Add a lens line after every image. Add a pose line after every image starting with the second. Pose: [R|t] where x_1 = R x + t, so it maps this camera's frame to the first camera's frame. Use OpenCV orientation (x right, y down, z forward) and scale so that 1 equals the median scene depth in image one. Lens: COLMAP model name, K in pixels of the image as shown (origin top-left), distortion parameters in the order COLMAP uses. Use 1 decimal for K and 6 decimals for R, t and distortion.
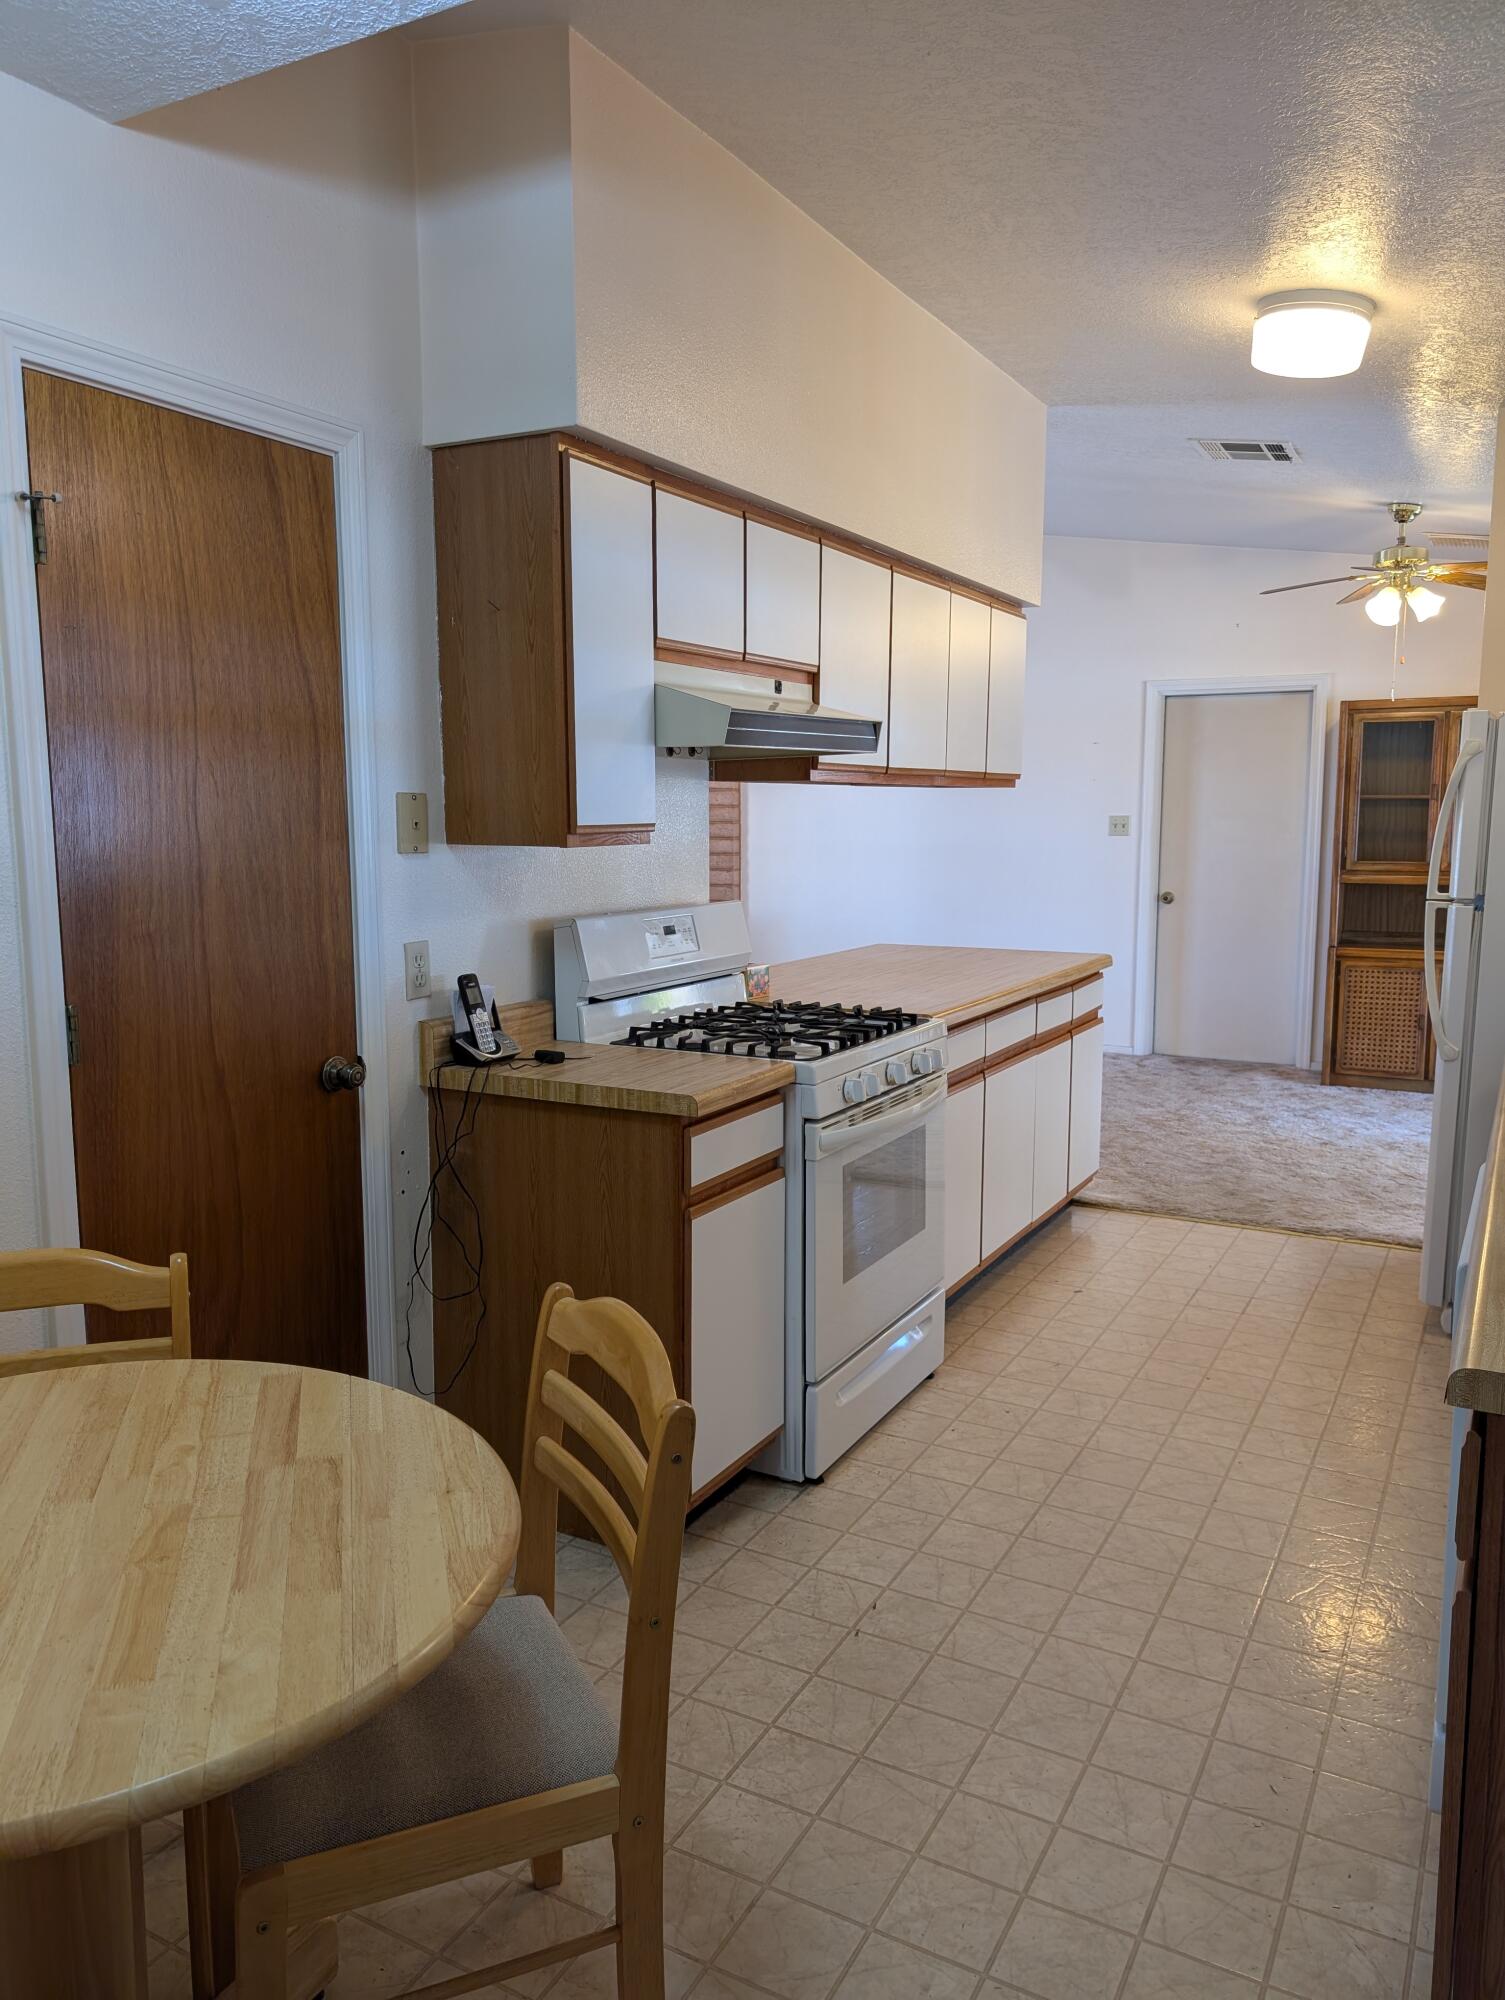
lens RADIAL K [[1418.9, 0, 747.7], [0, 1418.9, 1004.2], [0, 0, 1]] dist [-0.002391, 0.000820]
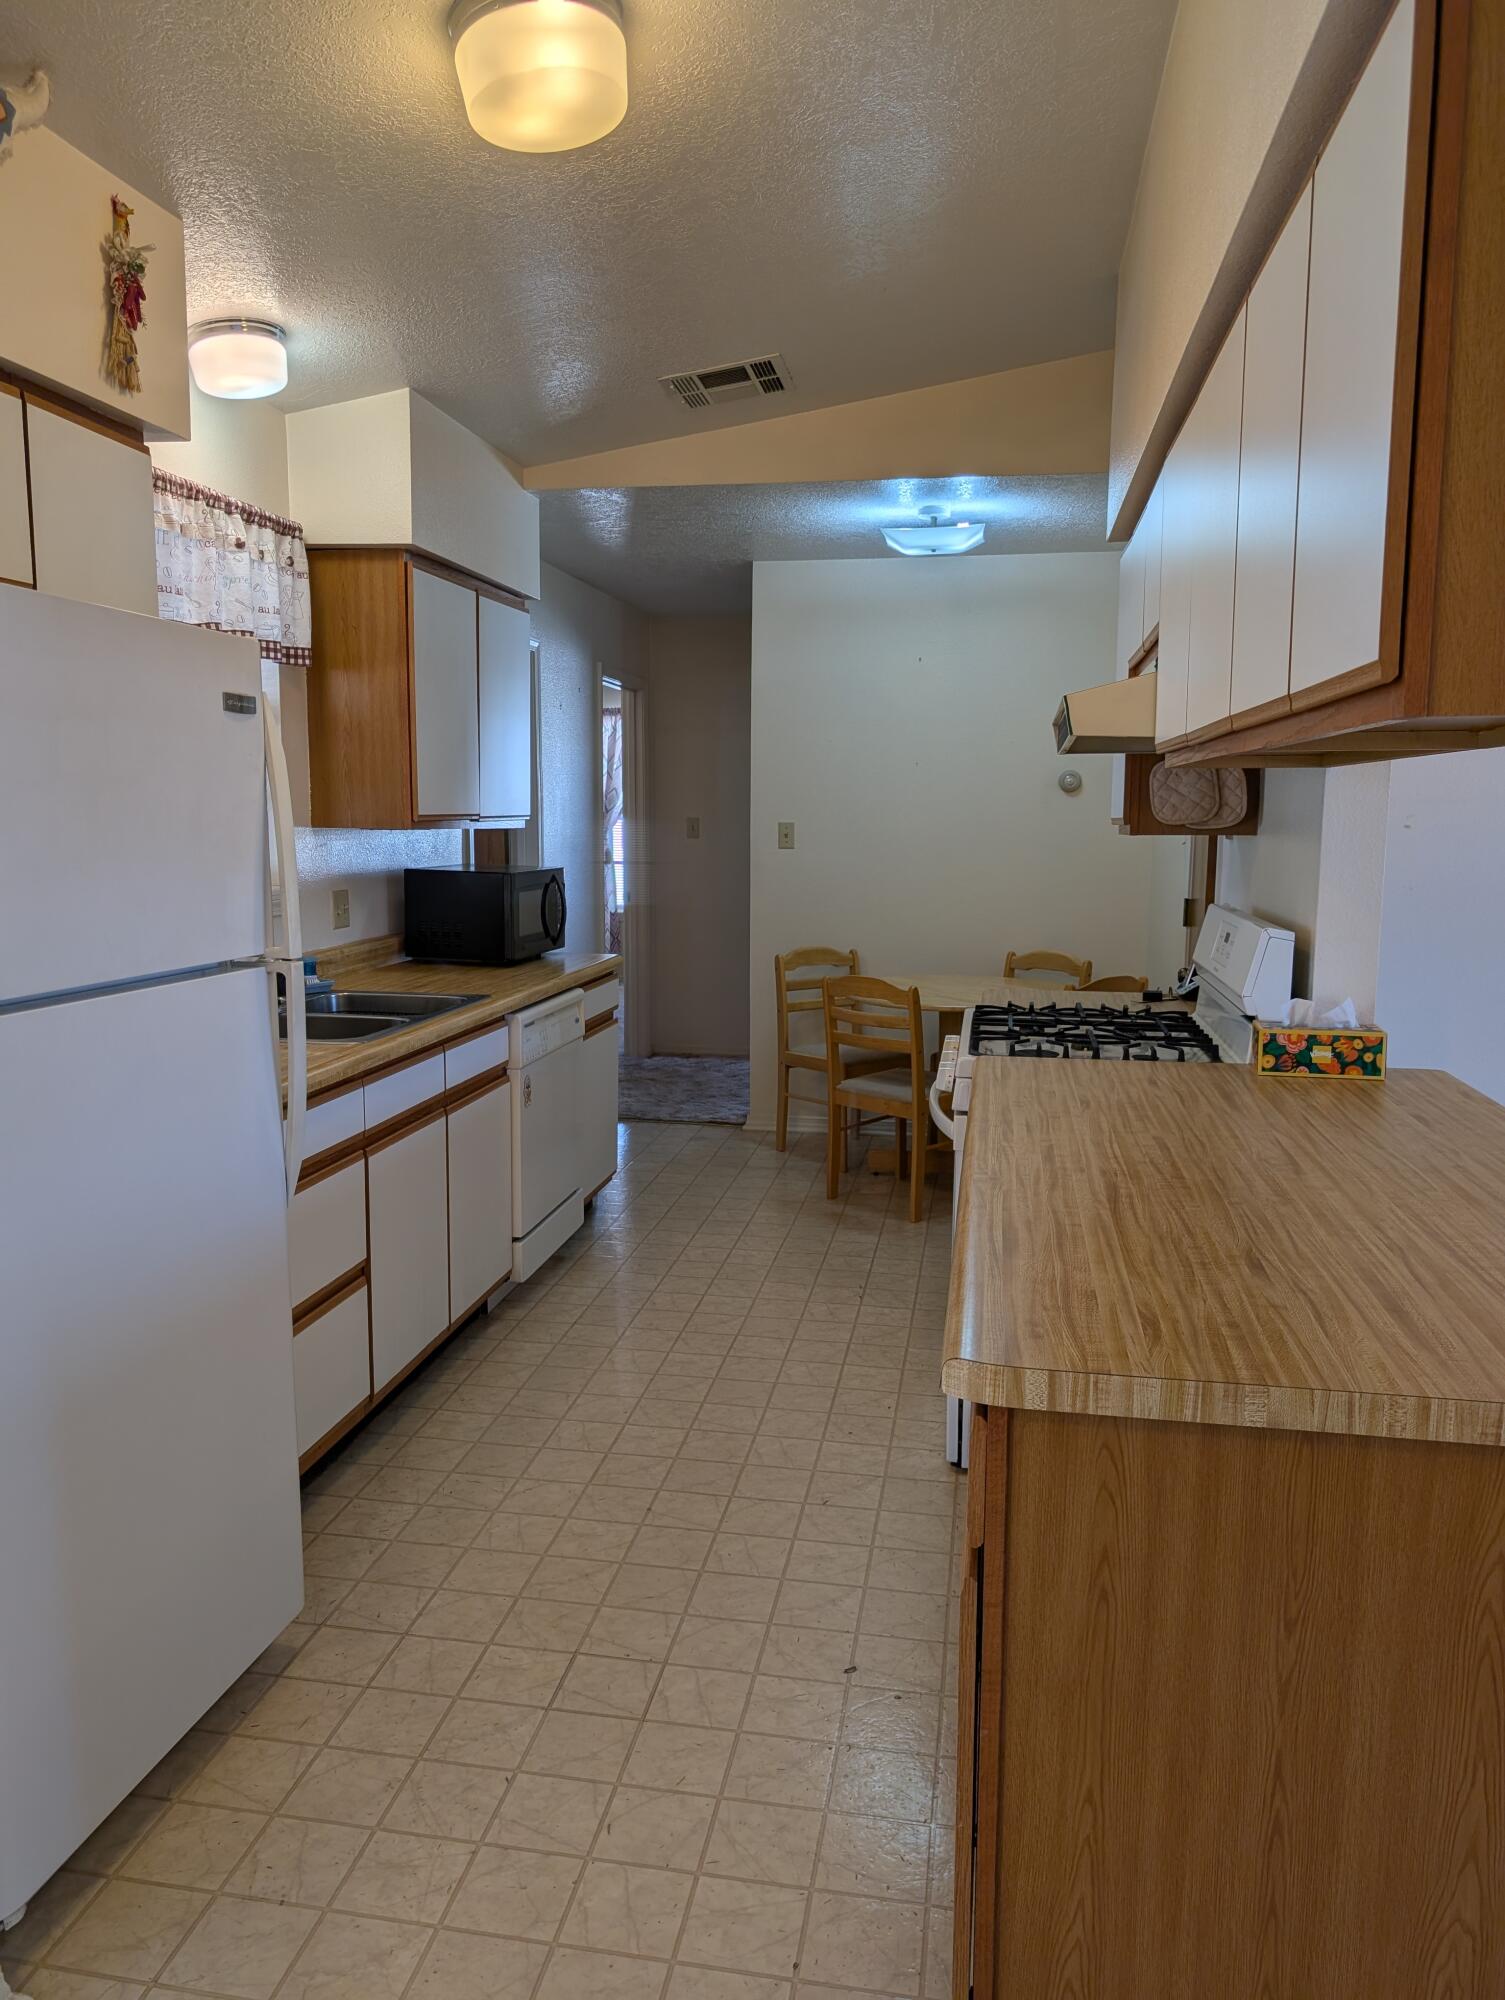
lens RADIAL K [[1418.9, 0, 748.7], [0, 1418.9, 998.5], [0, 0, 1]] dist [-0.002391, 0.000820]
pose [[-0.942826, 0.001032, -0.333284, 0.591682], [-0.091549, 0.960728, 0.261956, -0.251040], [0.320466, 0.277490, -0.905705, 1.838729]]
